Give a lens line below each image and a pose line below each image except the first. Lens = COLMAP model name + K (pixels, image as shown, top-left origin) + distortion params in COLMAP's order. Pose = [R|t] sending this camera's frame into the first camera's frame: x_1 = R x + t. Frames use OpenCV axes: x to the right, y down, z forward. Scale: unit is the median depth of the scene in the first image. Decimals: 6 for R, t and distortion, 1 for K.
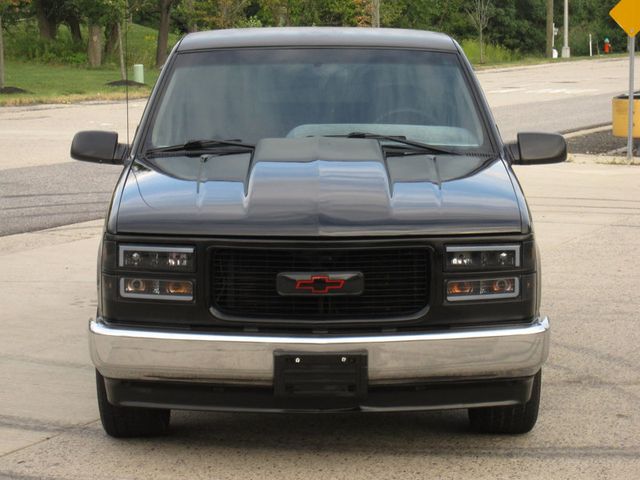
lens RADIAL K [[1759.8, 0, 320.0], [0, 1759.8, 240.0], [0, 0, 1]] dist [0.021898, -1.003397]
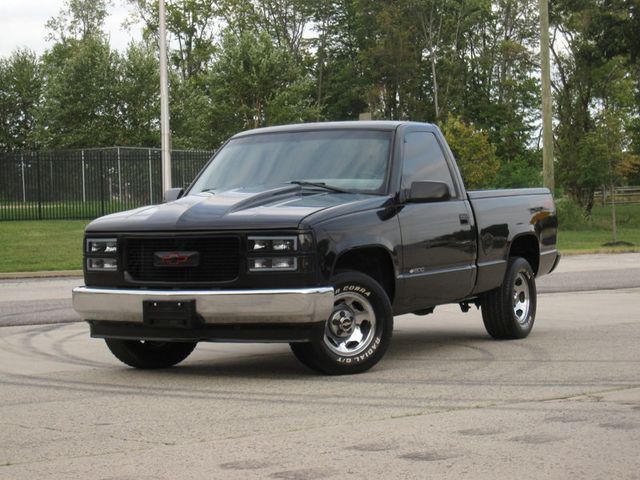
lens RADIAL K [[1523.2, 0, 320.0], [0, 1523.2, 240.0], [0, 0, 1]] dist [-0.175326, -0.324736]
pose [[0.887079, -0.015372, -0.461362, 0.753146], [-0.033784, 0.994603, -0.098096, 0.137644], [0.460380, 0.102606, 0.881772, -0.180567]]
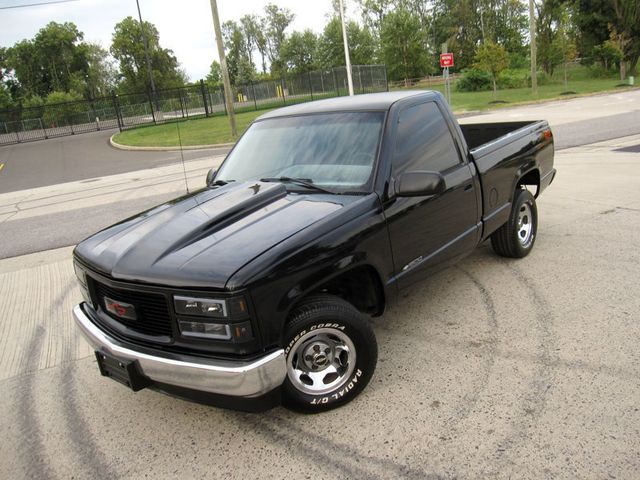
lens RADIAL K [[538.6, 0, 320.0], [0, 538.6, 240.0], [0, 0, 1]] dist [-0.106568, 0.076887]
pose [[0.761045, 0.079451, -0.643815, 0.398566], [0.040885, 0.984623, 0.169839, -0.098287], [0.647409, -0.155578, 0.746094, 0.770496]]
